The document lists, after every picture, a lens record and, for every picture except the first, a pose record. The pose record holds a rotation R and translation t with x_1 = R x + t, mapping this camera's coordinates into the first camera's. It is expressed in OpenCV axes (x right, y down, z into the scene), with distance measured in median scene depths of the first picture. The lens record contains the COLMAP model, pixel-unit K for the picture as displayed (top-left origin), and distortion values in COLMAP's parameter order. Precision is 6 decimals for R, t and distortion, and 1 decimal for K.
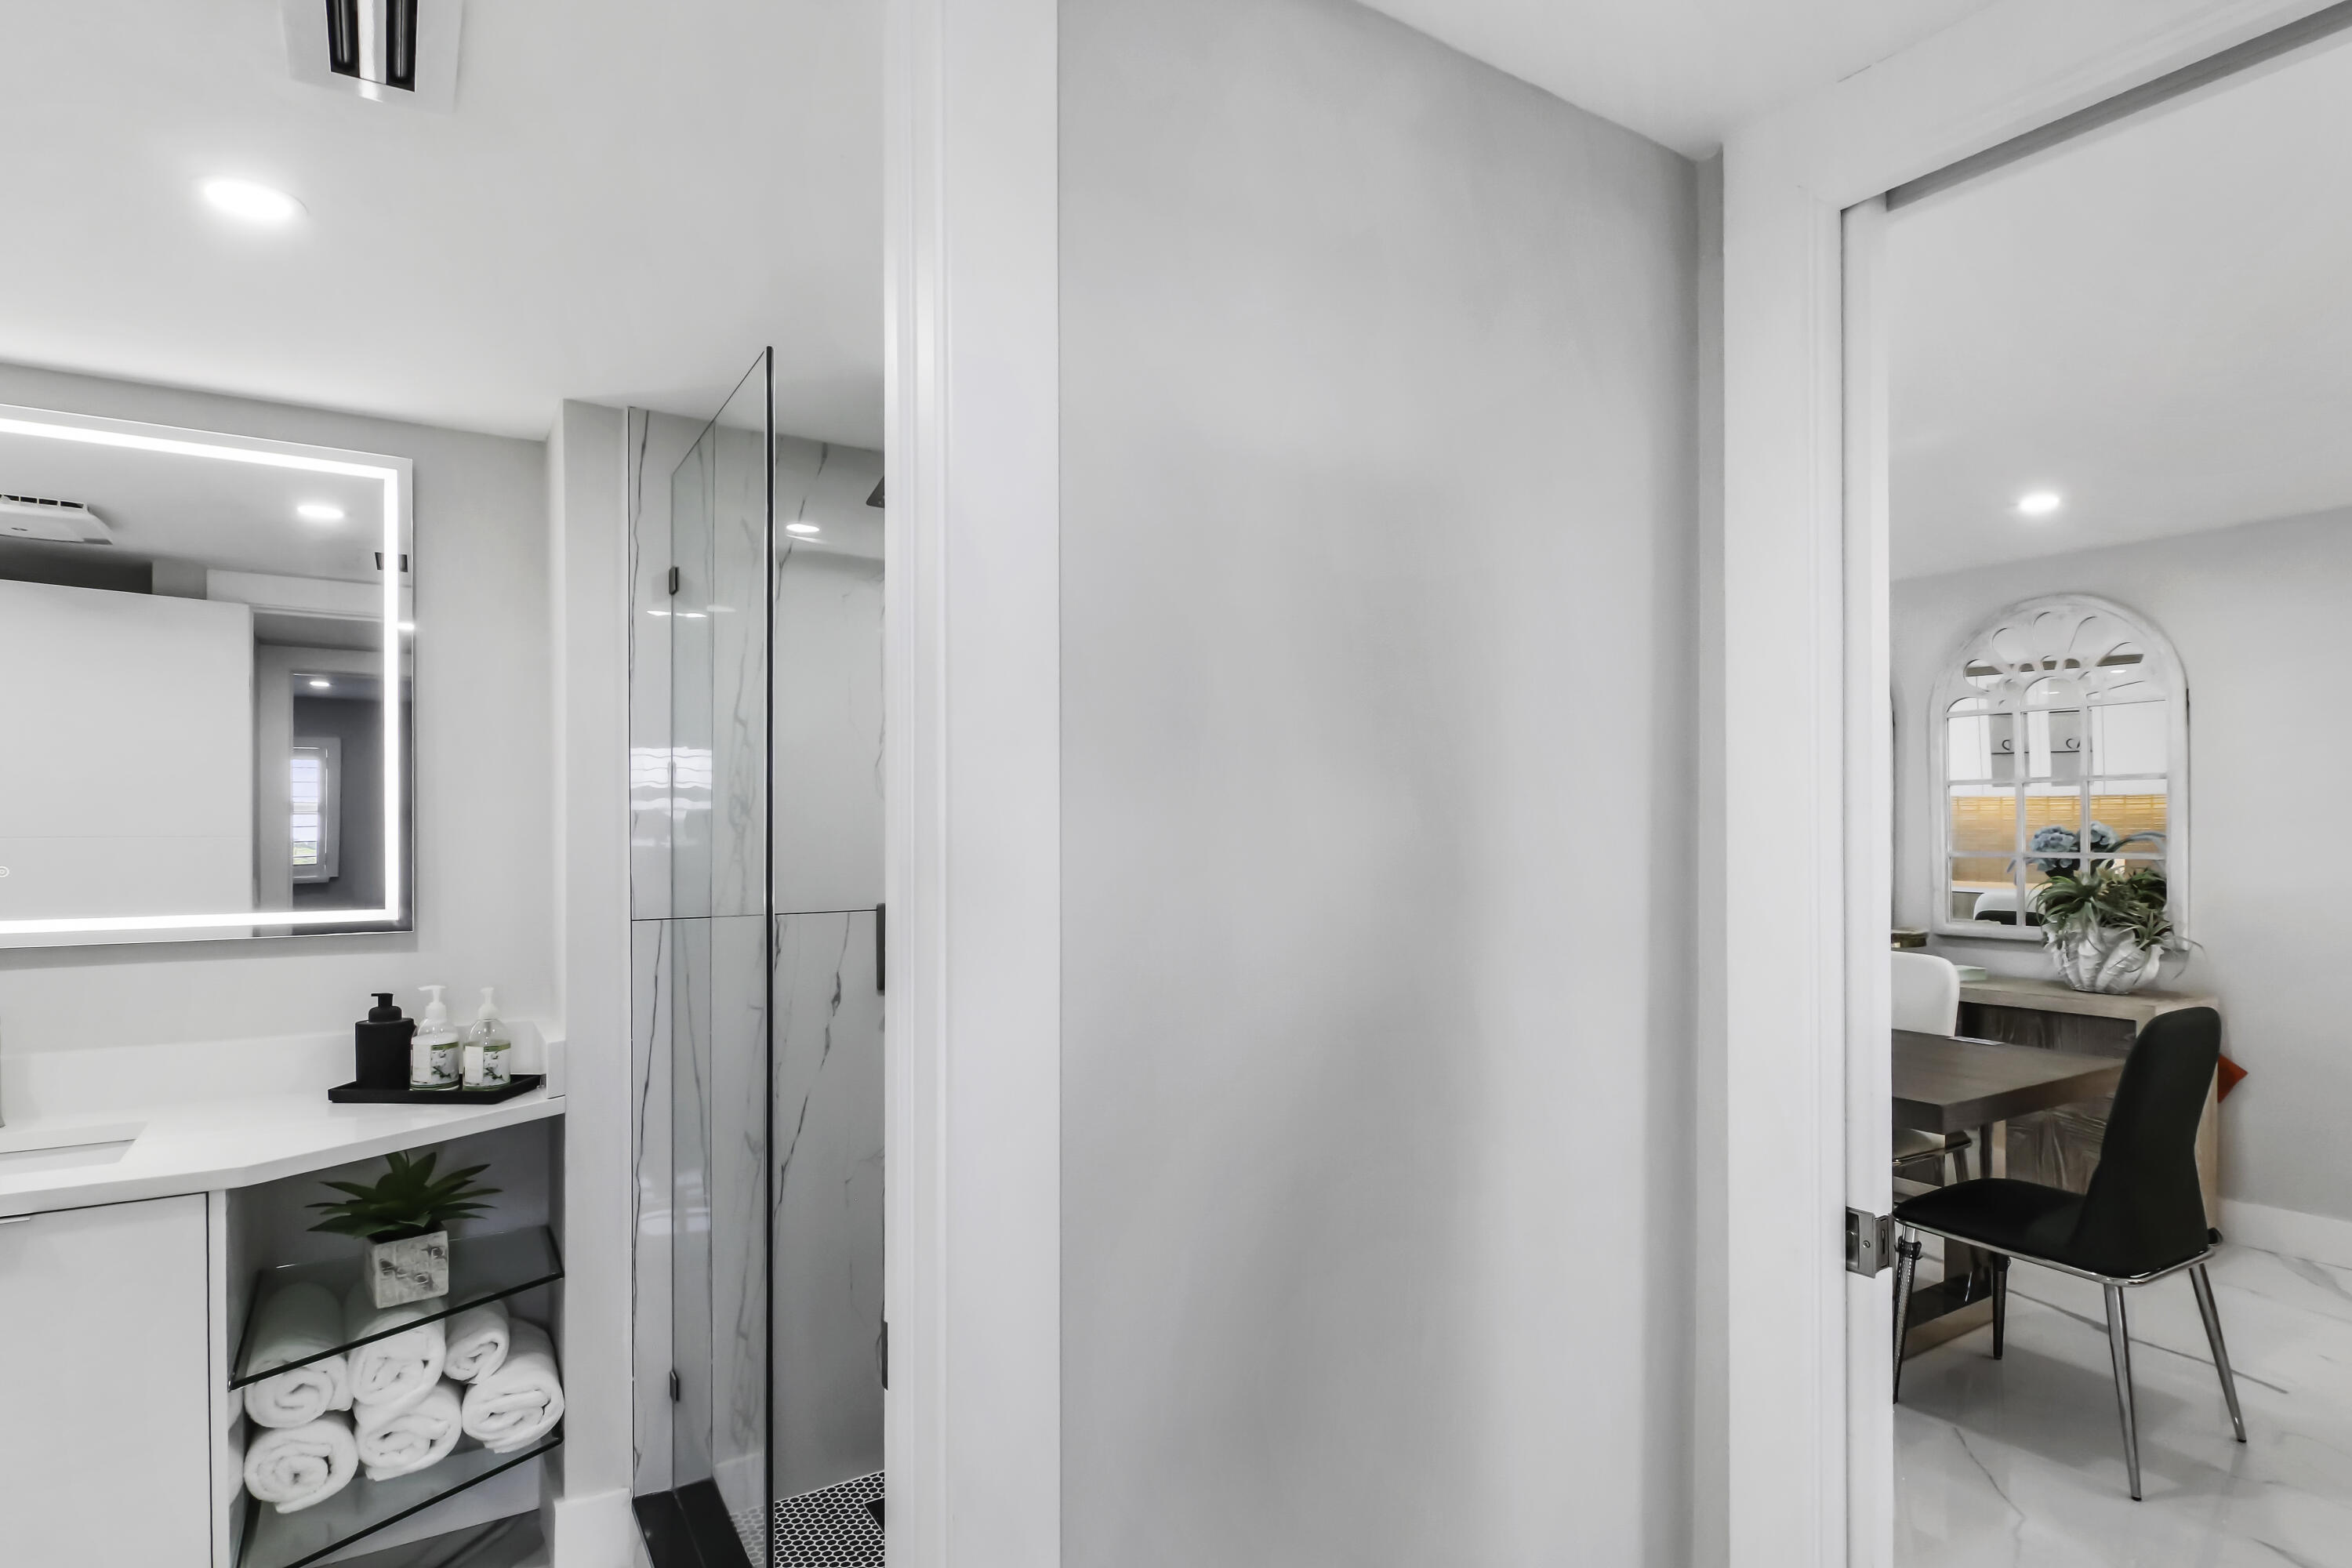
lens RADIAL K [[1226.6, 0, 1179.2], [0, 1226.6, 836.6], [0, 0, 1]] dist [0.011288, -0.012130]
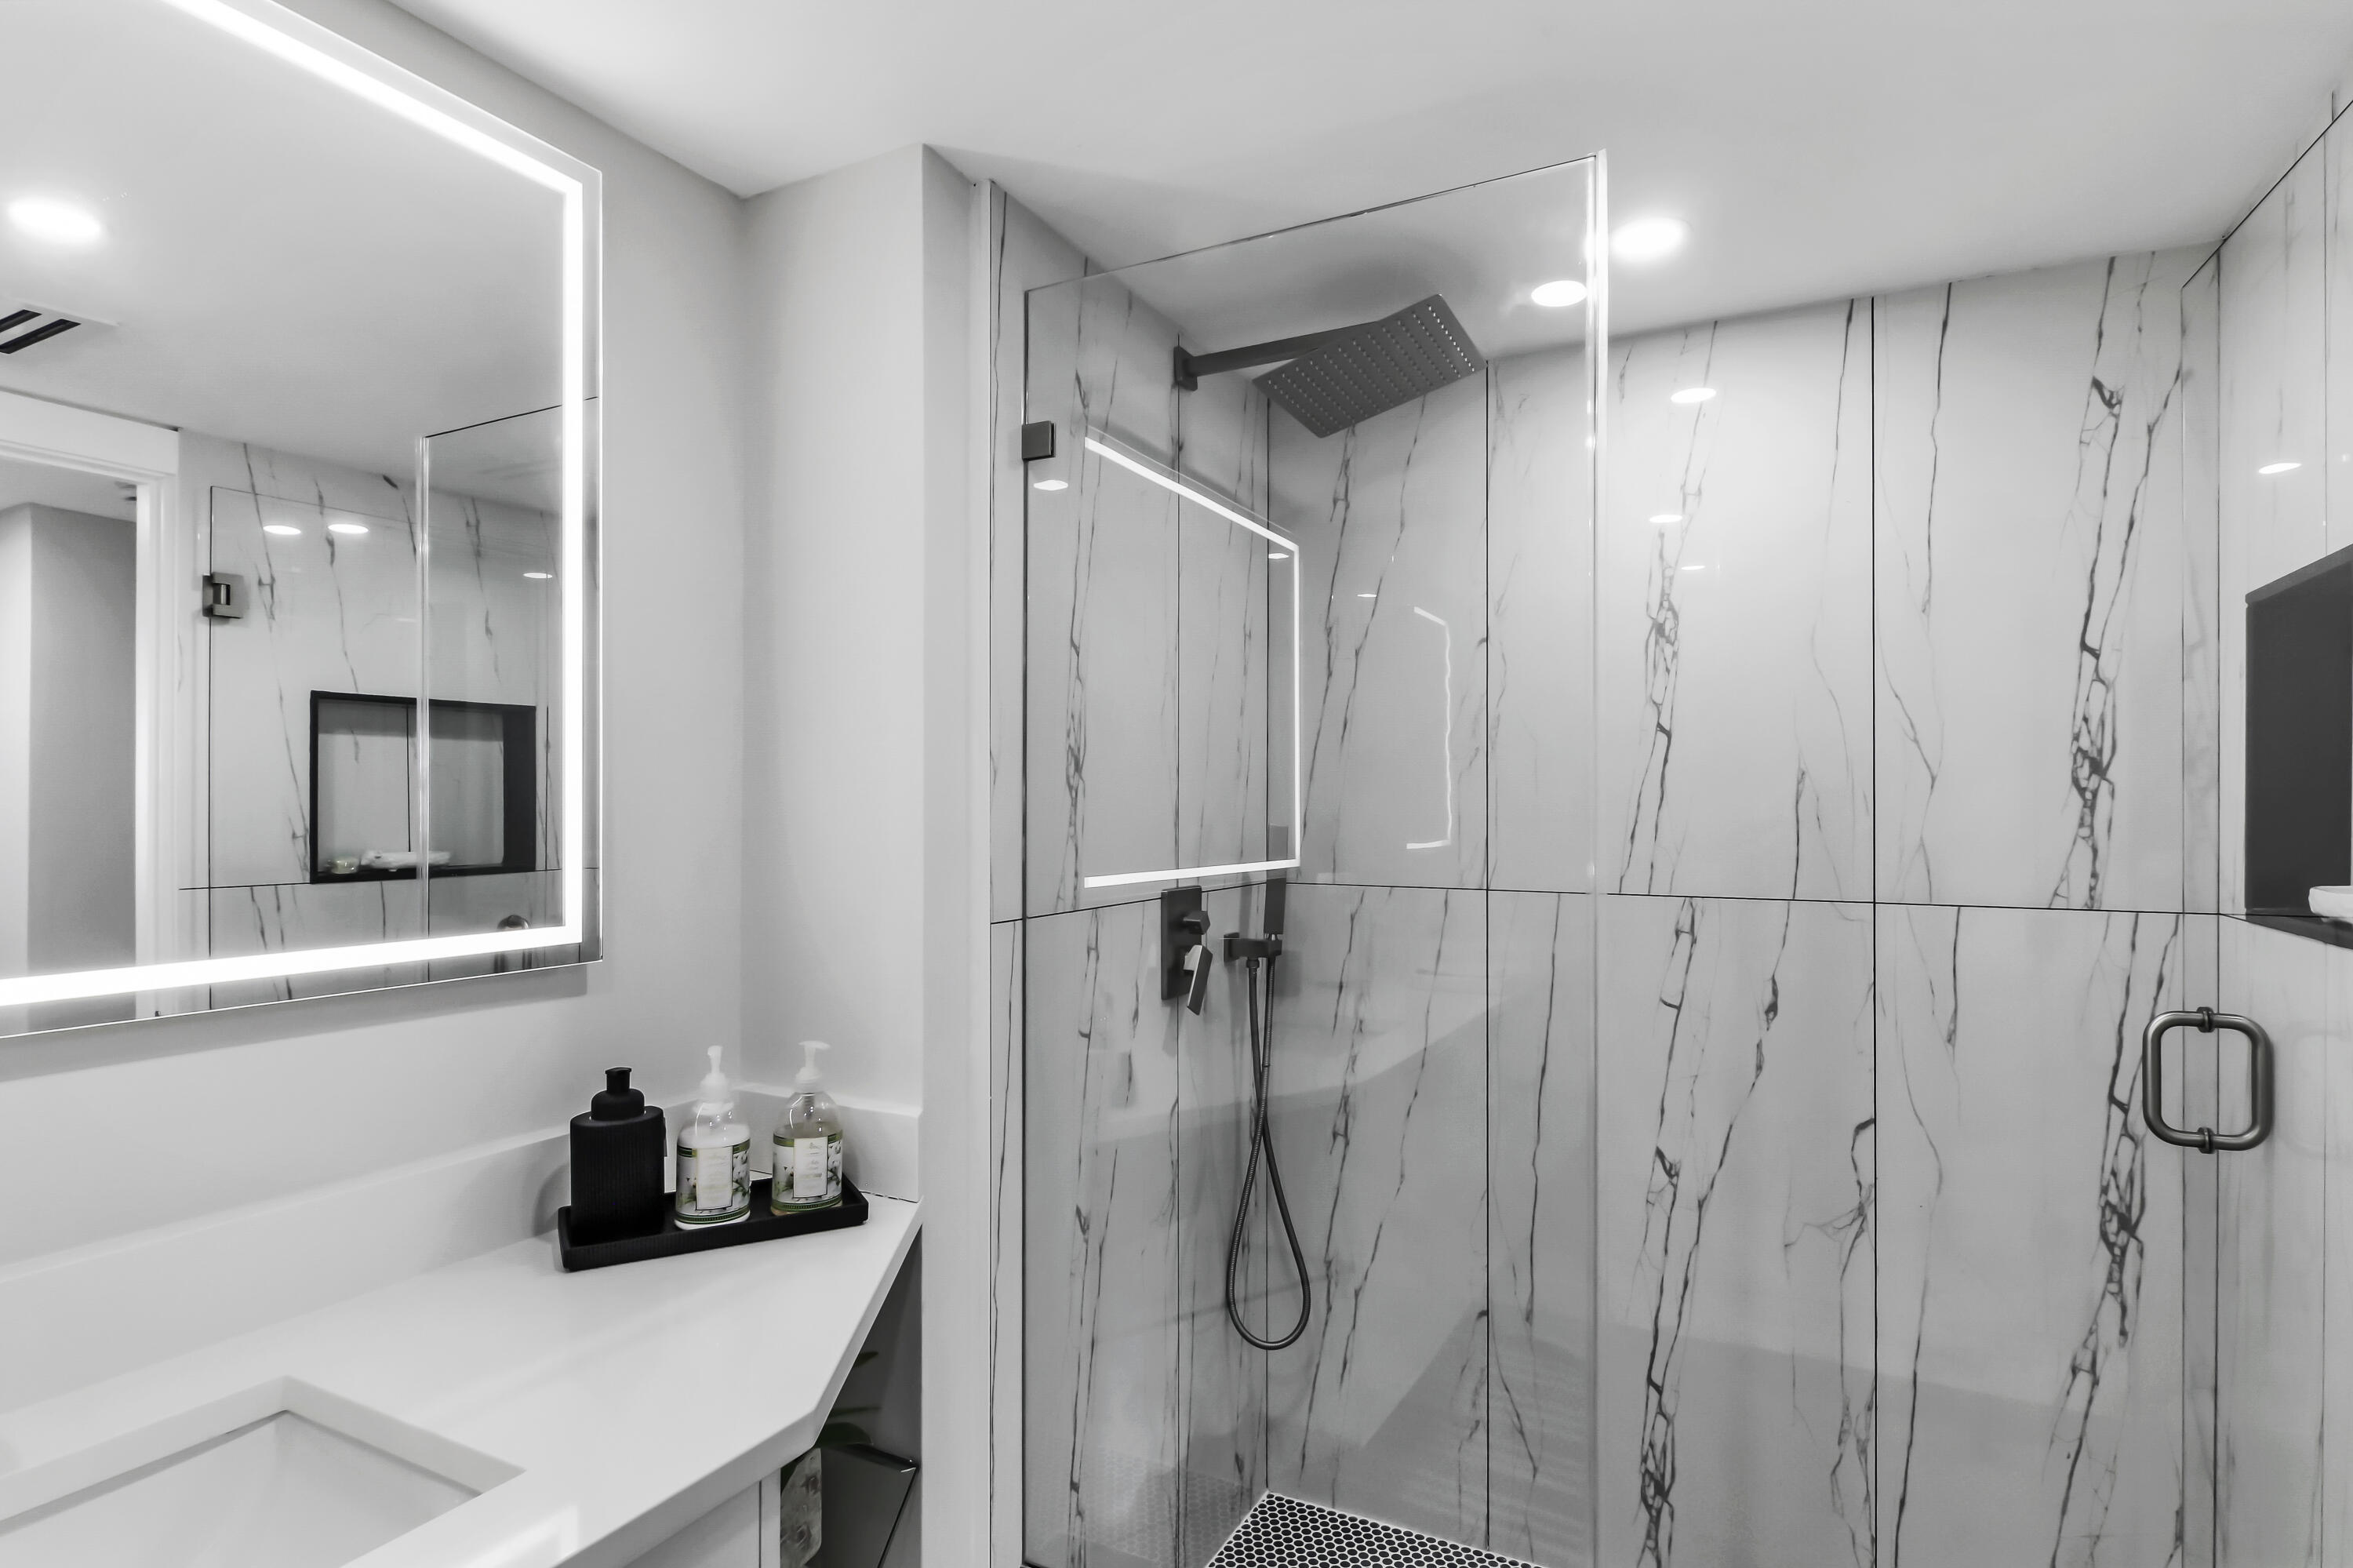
lens RADIAL K [[1227.1, 0, 1173.8], [0, 1227.1, 790.2], [0, 0, 1]] dist [0.011288, -0.012130]
pose [[0.861624, 0.008167, 0.507481, -0.720072], [-0.003609, 0.999944, -0.009963, -0.000350], [-0.507534, 0.006753, 0.861605, 0.360674]]
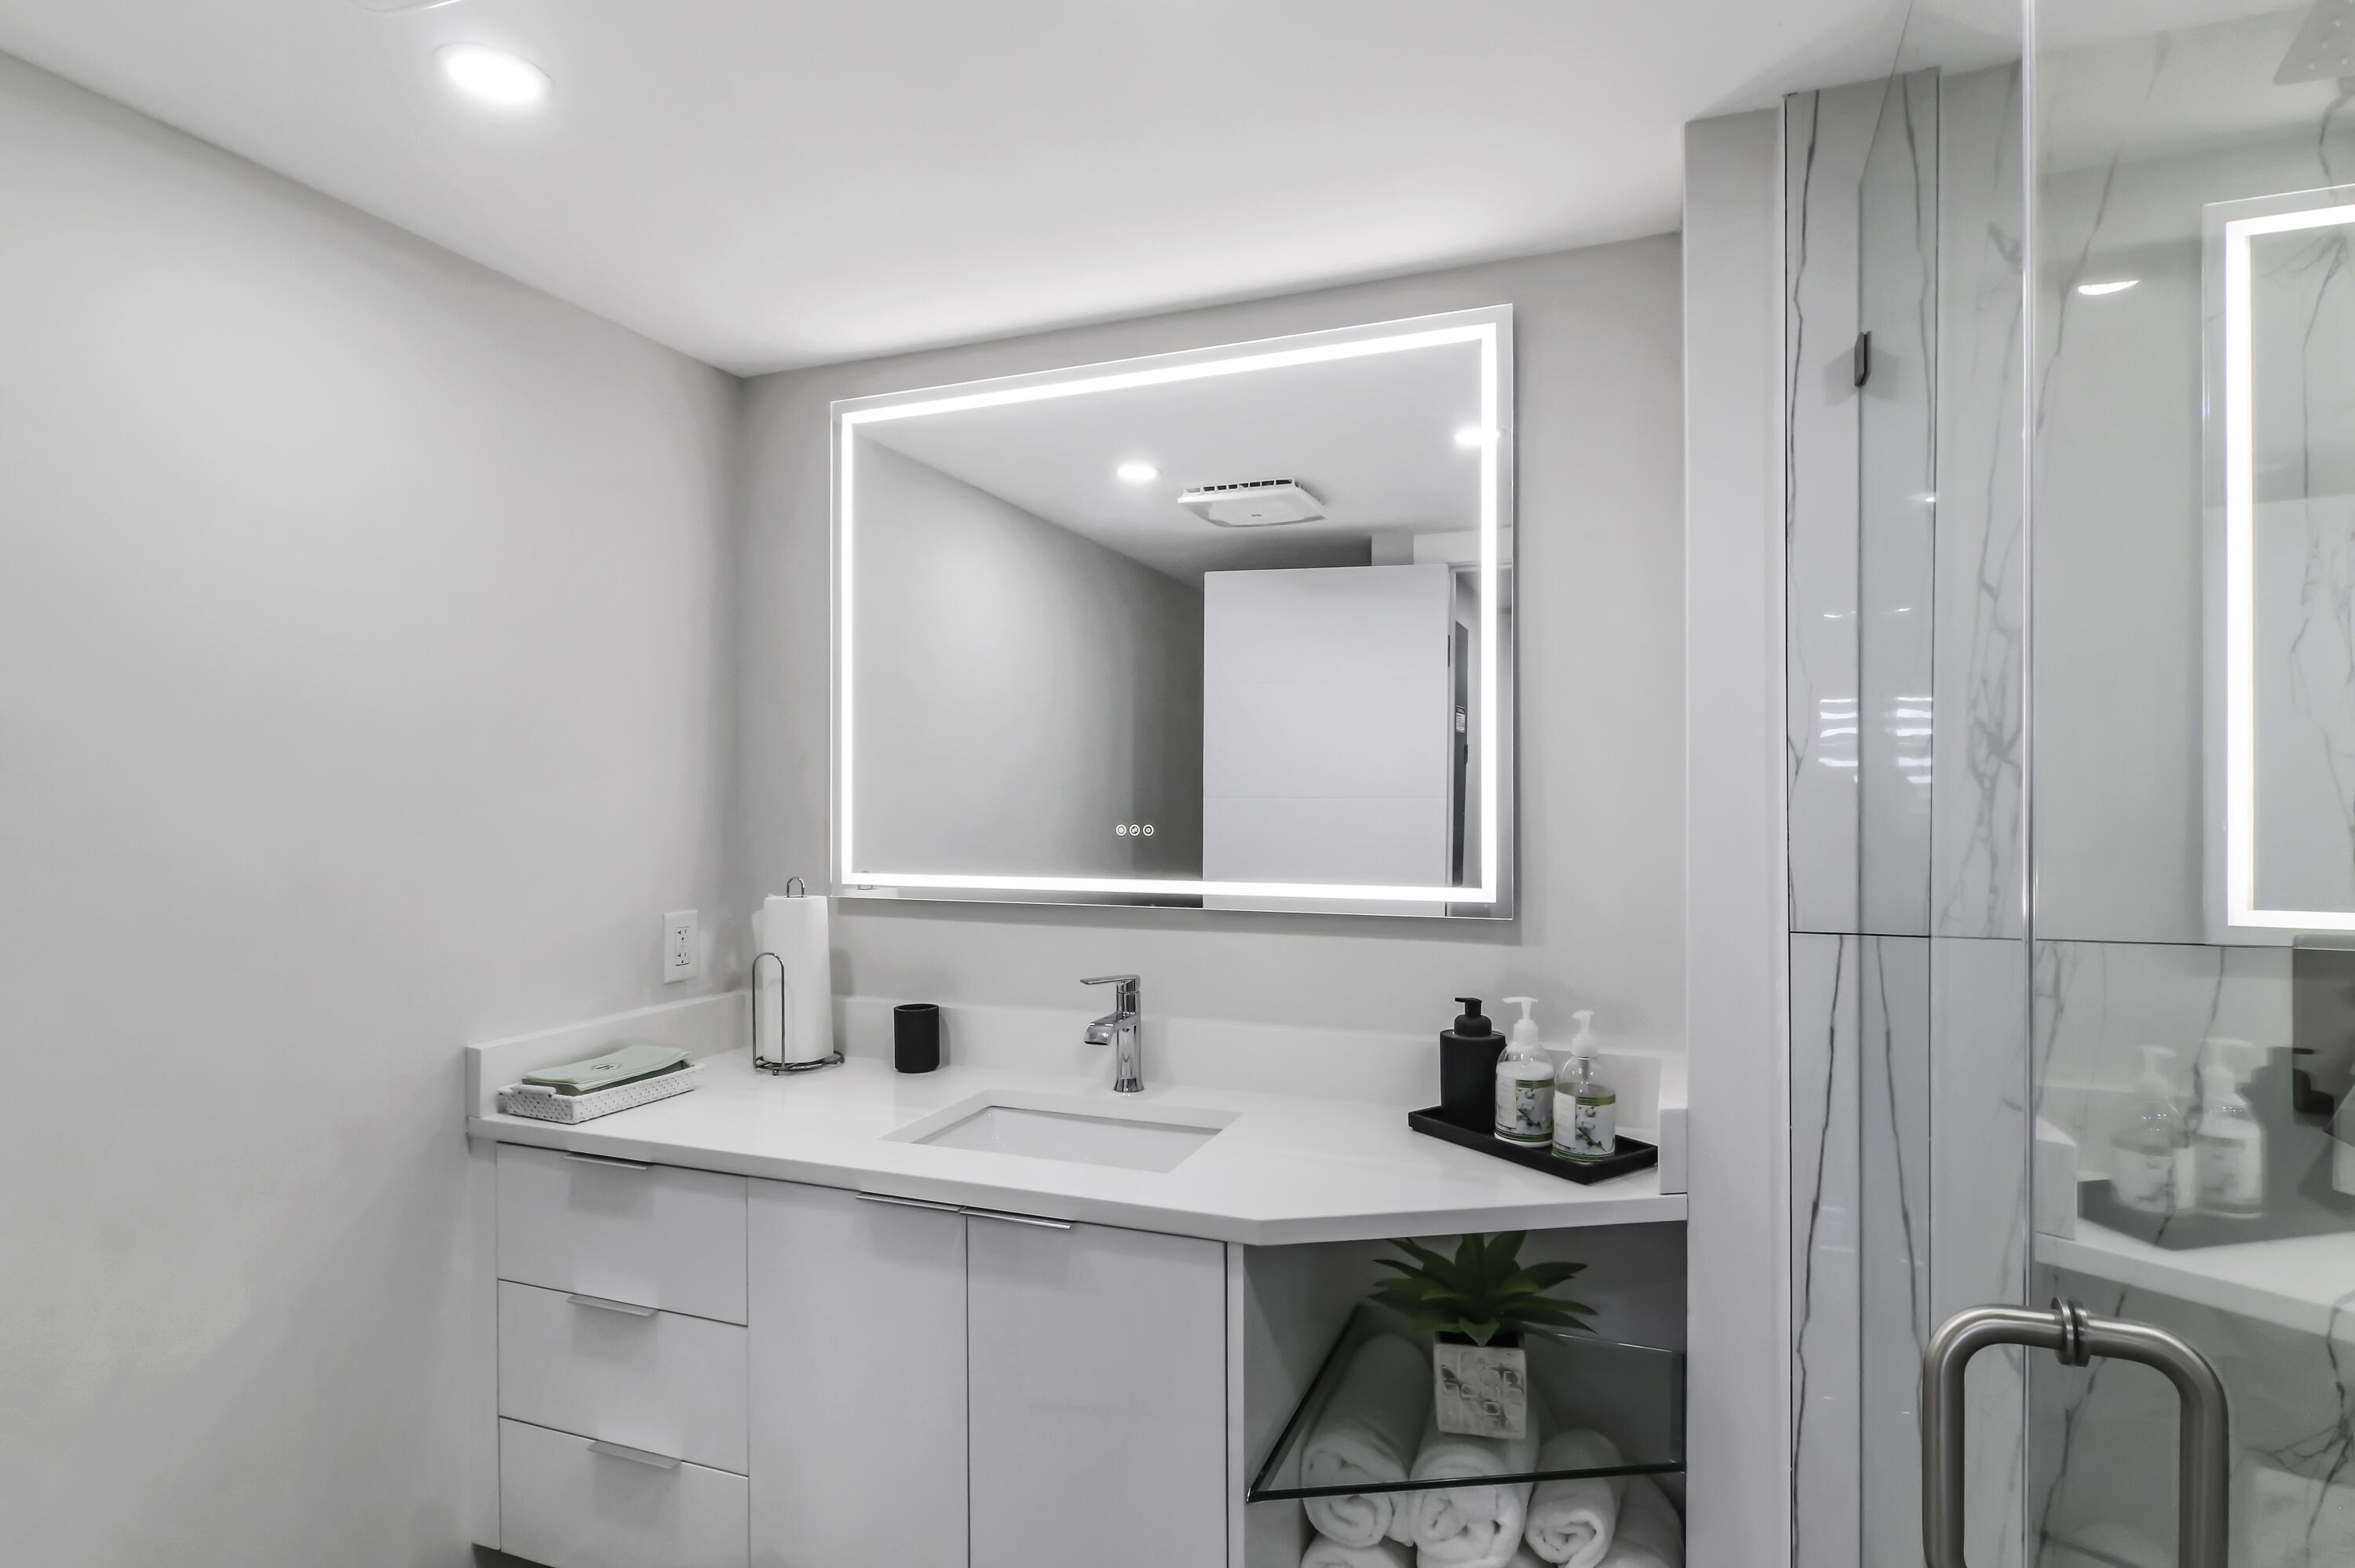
lens RADIAL K [[1228.0, 0, 1188.6], [0, 1228.0, 796.5], [0, 0, 1]] dist [0.011288, -0.012130]
pose [[0.591165, -0.001534, -0.806549, -0.130365], [-0.001362, 0.999995, -0.002900, 0.003087], [0.806550, 0.002813, 0.591160, 0.403234]]
